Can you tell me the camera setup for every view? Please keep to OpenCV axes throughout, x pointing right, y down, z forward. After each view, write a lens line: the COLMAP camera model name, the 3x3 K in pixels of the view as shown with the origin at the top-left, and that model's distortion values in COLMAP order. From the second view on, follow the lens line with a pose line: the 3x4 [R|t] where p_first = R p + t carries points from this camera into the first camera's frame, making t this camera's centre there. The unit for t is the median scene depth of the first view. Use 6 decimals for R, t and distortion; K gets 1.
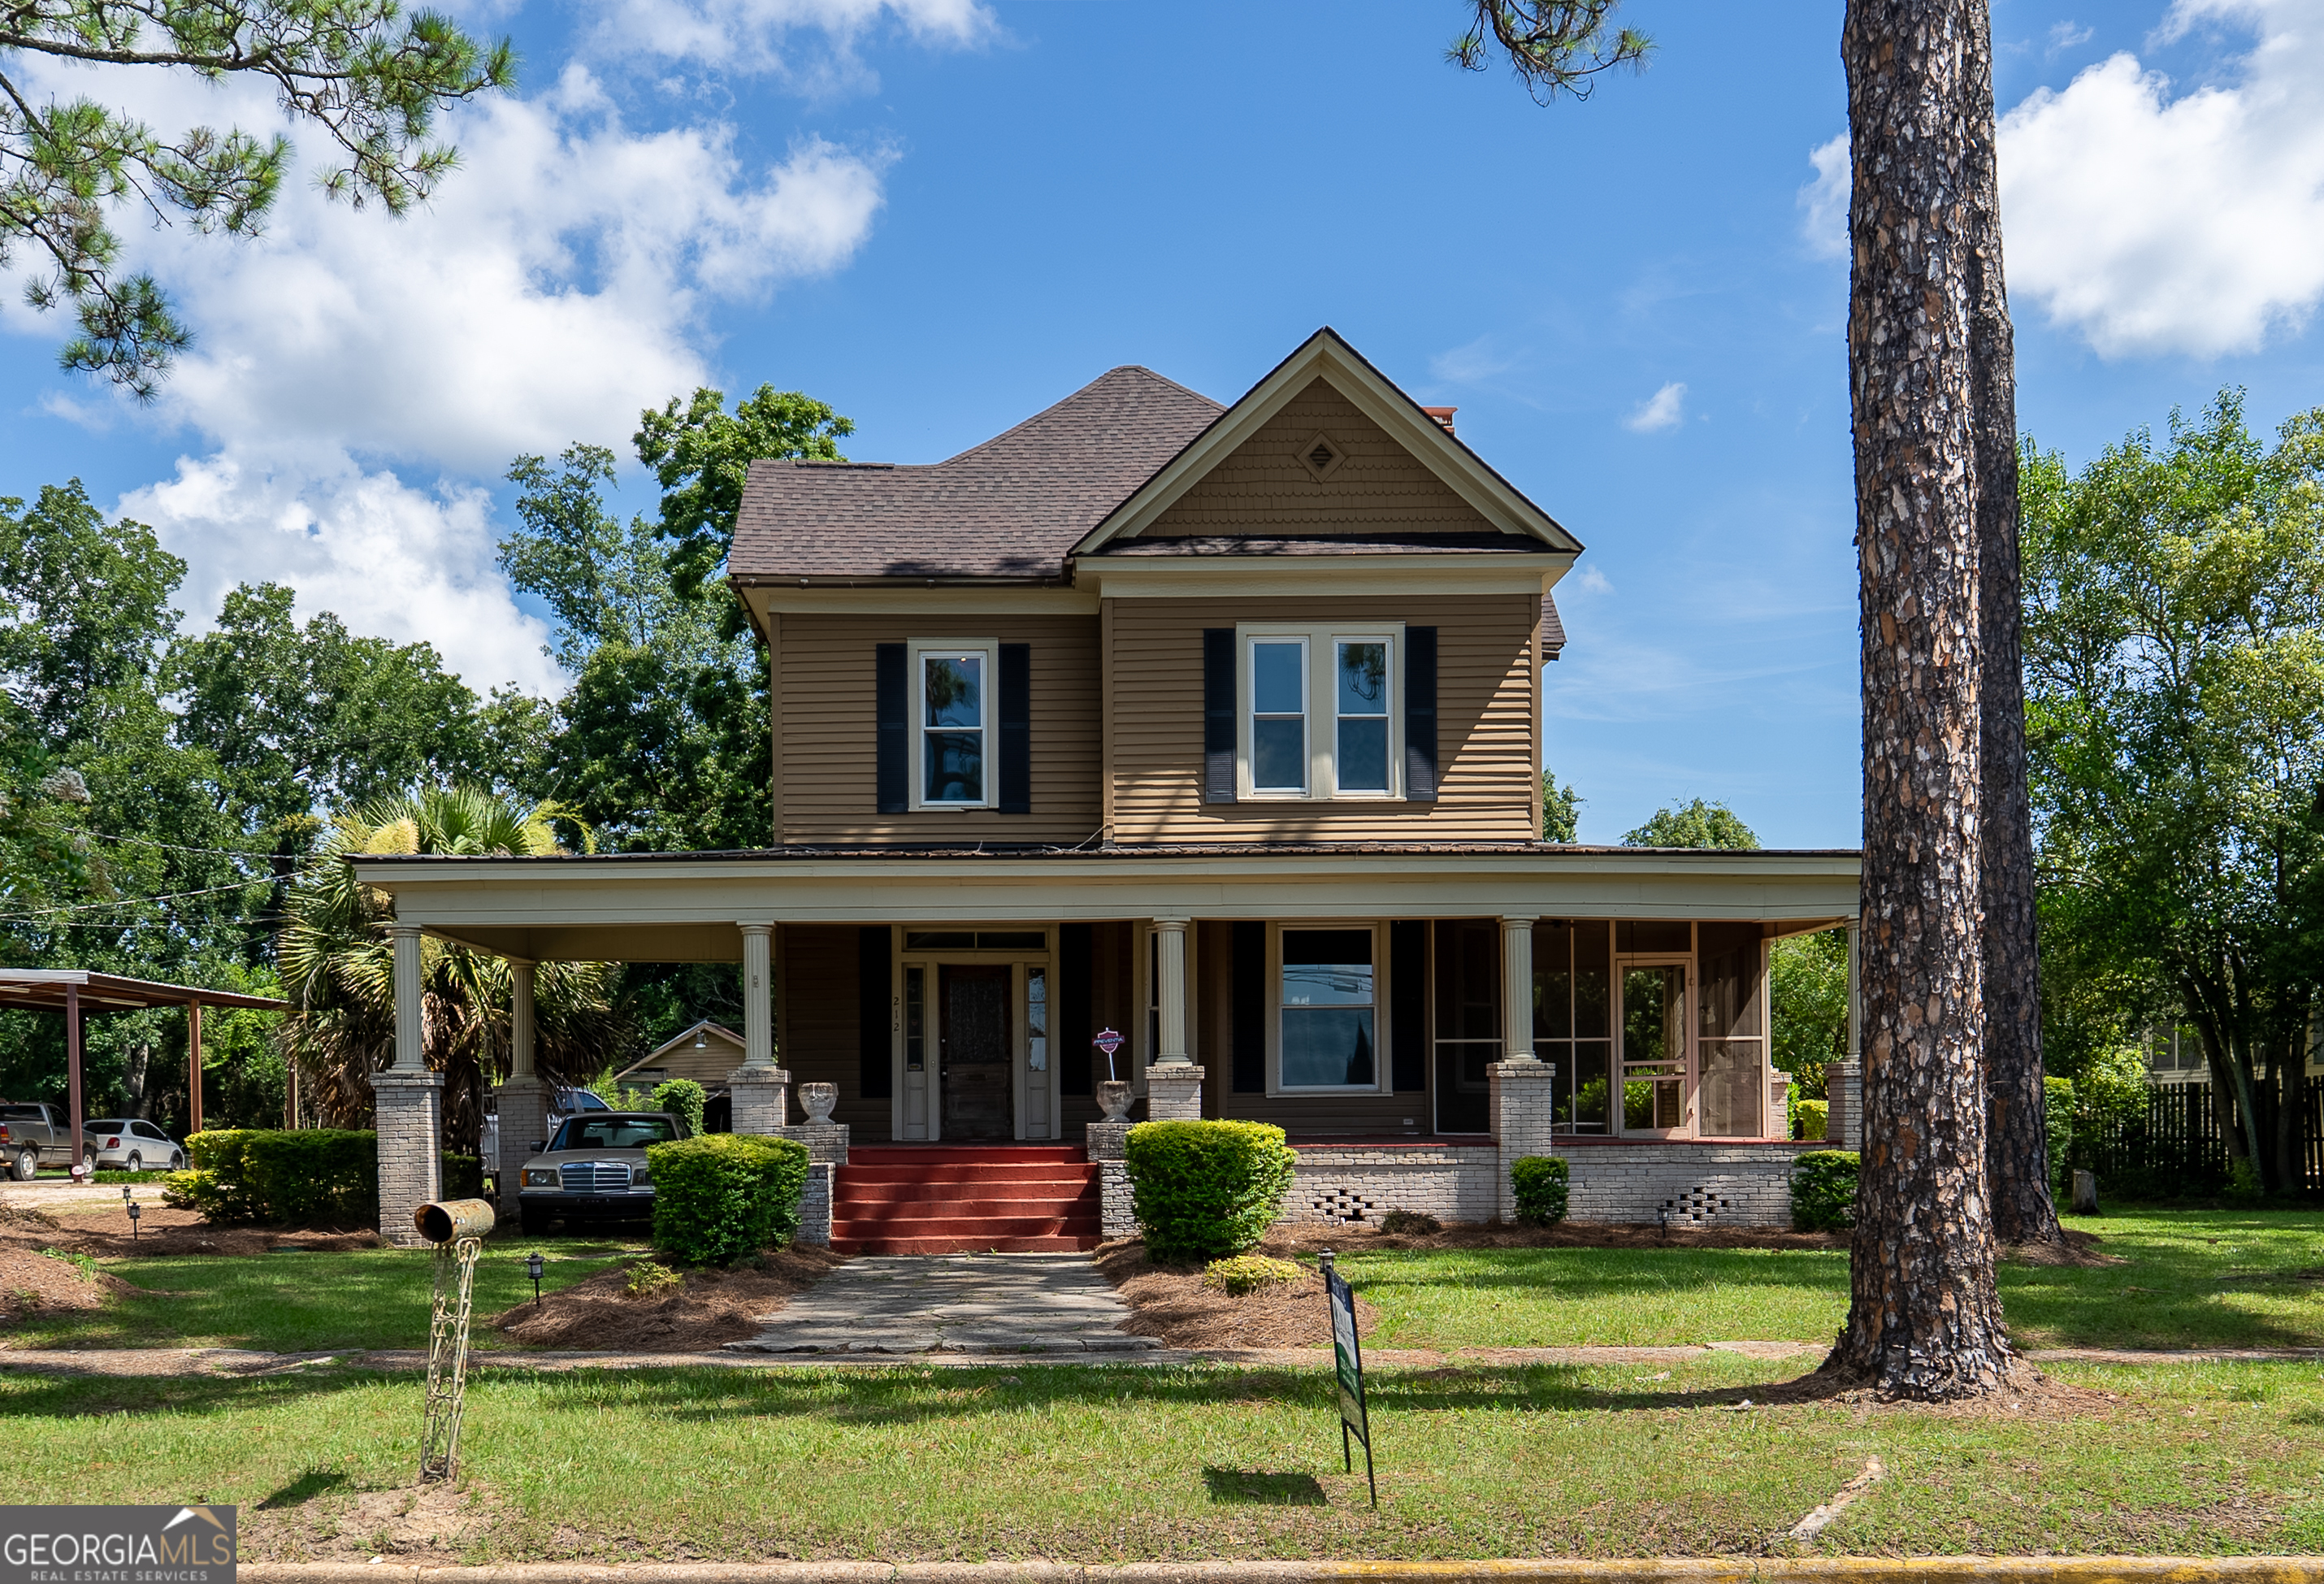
lens RADIAL K [[2430.6, 0, 1045.6], [0, 2430.6, 1147.5], [0, 0, 1]] dist [0.006988, 0.000000]
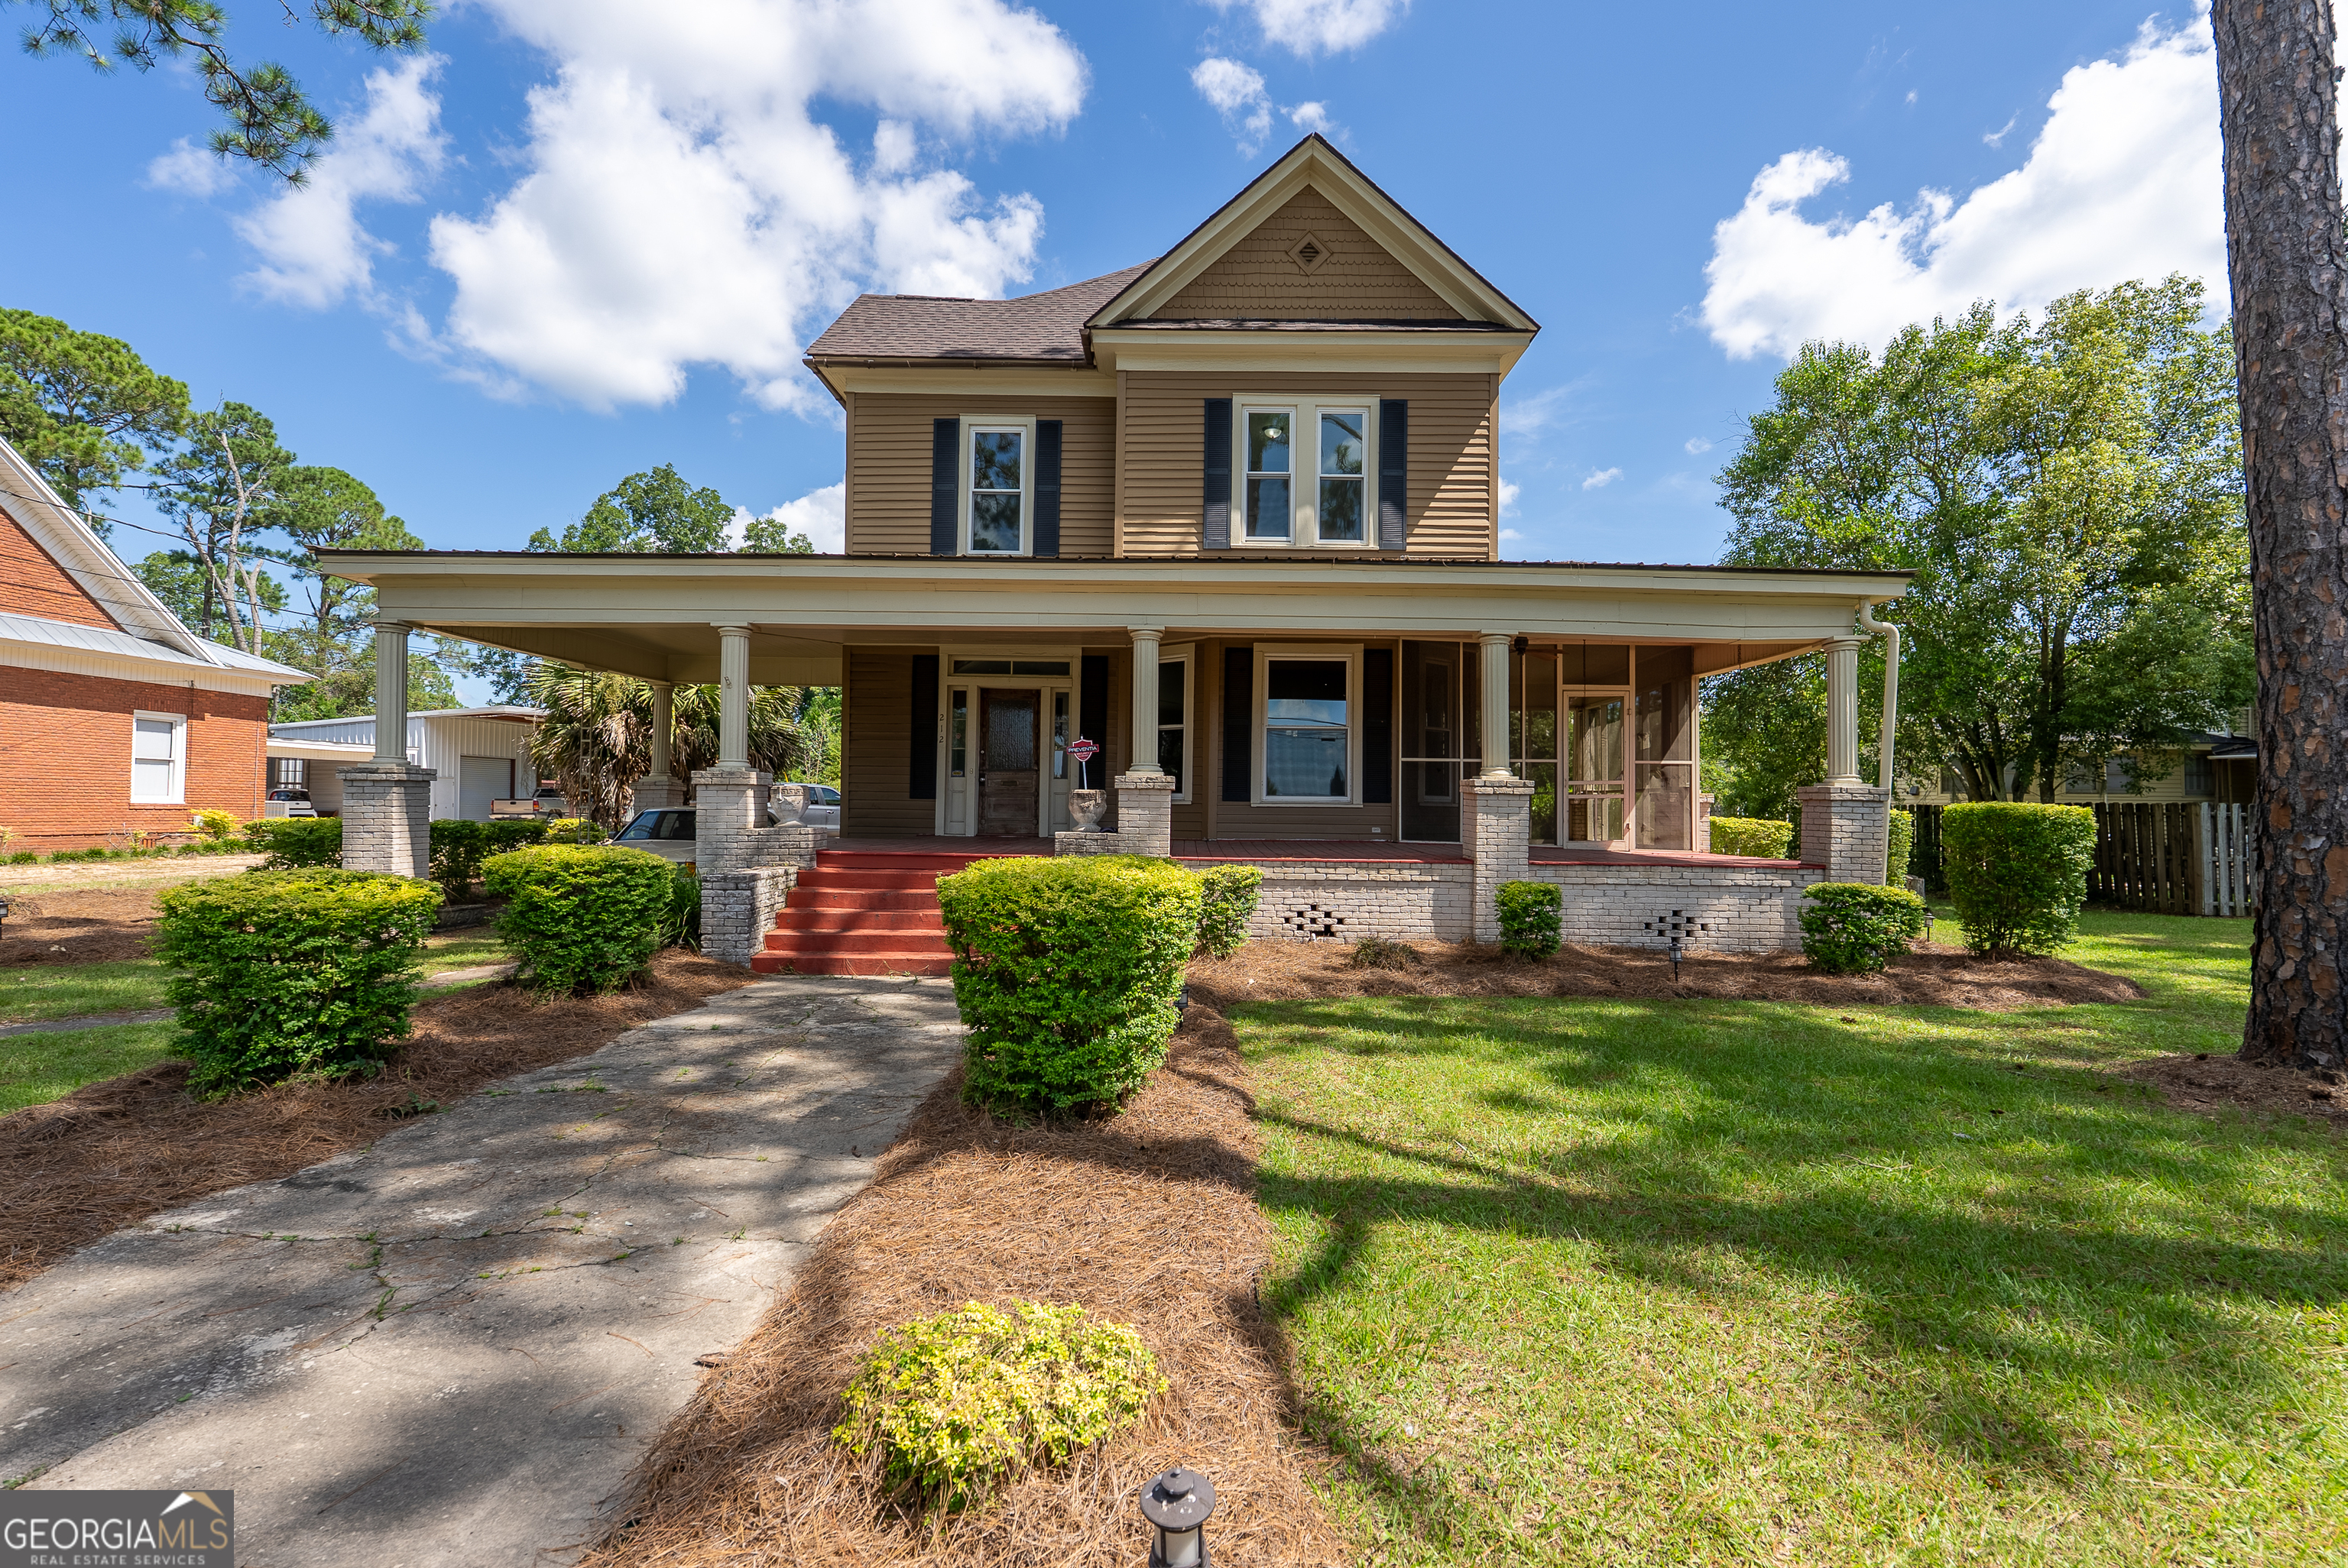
lens RADIAL K [[1034.0, 0, 1179.5], [0, 1034.0, 782.6], [0, 0, 1]] dist [0.001457, -0.000009]
pose [[0.999561, 0.021041, -0.020850, 0.067901], [-0.021685, 0.999278, -0.031186, -0.016012], [0.020179, 0.031624, 0.999296, 0.520807]]
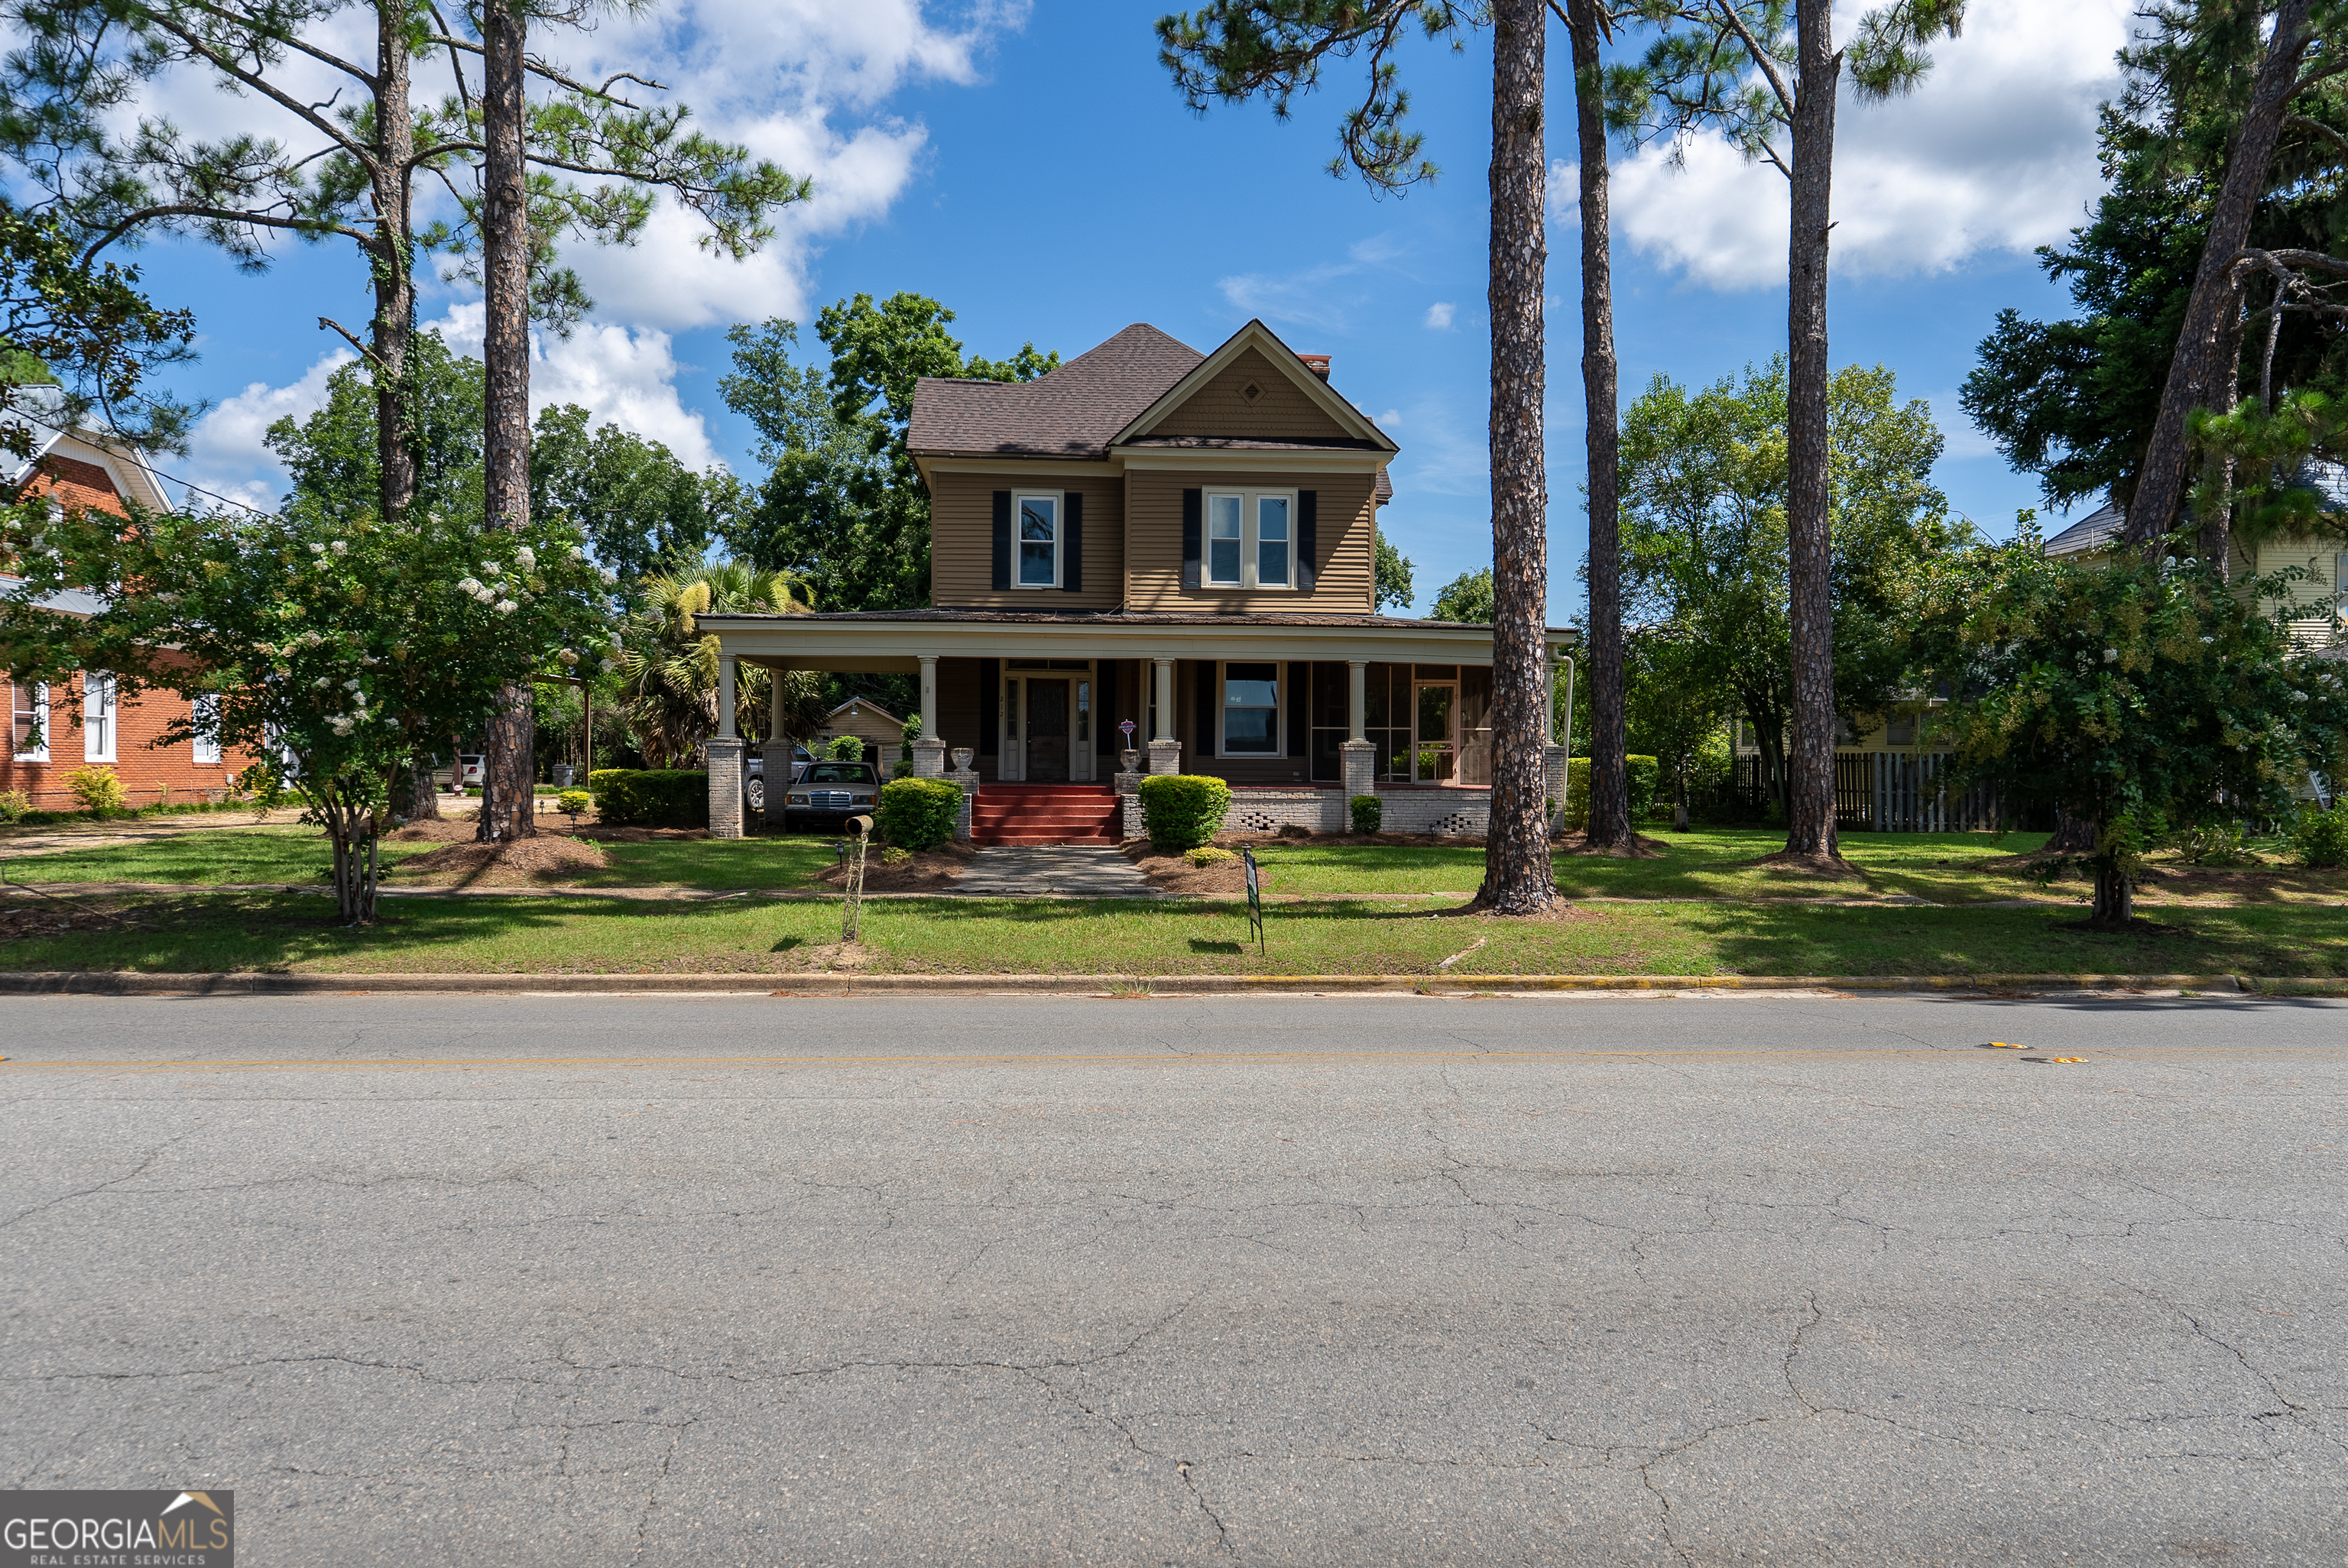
lens RADIAL K [[1684.5, 0, 1163.1], [0, 1684.5, 778.3], [0, 0, 1]] dist [0.000856, -0.000677]
pose [[0.997987, 0.014450, 0.061756, -0.021043], [-0.014484, 0.999895, 0.000106, -0.006162], [-0.061748, -0.001001, 0.998091, -0.204420]]
